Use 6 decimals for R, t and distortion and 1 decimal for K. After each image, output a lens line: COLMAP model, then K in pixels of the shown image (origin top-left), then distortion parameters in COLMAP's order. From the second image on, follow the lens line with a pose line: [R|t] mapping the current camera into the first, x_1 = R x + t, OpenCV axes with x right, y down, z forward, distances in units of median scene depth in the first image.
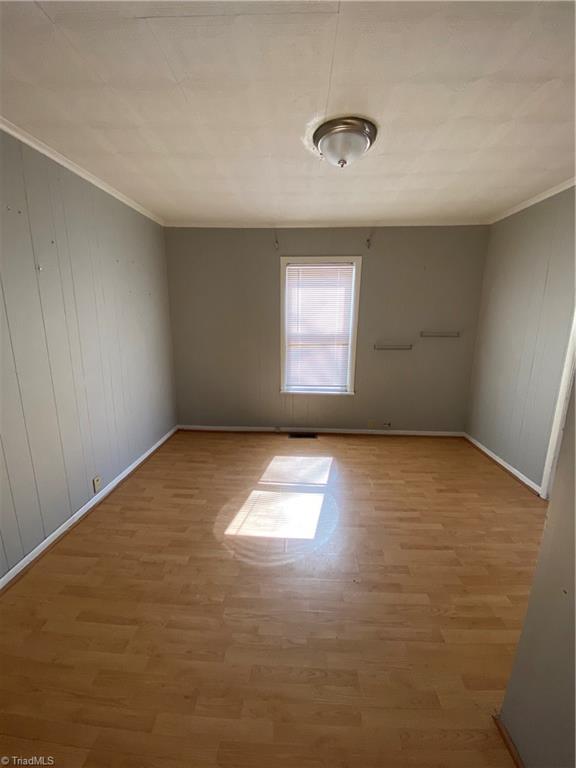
lens RADIAL K [[312.8, 0, 287.1], [0, 312.8, 383.5], [0, 0, 1]] dist [-0.026893, -0.001185]
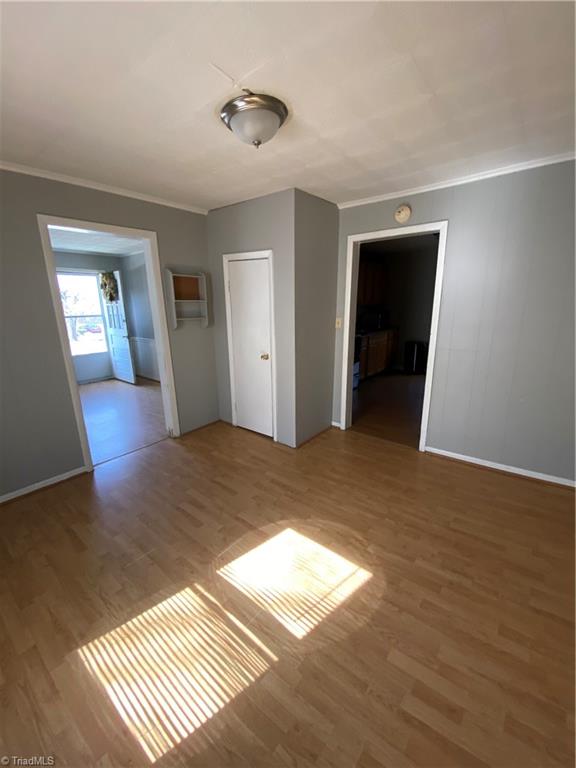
lens RADIAL K [[312.8, 0, 287.5], [0, 312.8, 384.8], [0, 0, 1]] dist [-0.026893, -0.001185]
pose [[-0.816140, -0.138962, 0.560896, -0.388011], [0.132132, 0.900060, 0.415251, -0.319661], [-0.562545, 0.413015, -0.716214, 1.436867]]
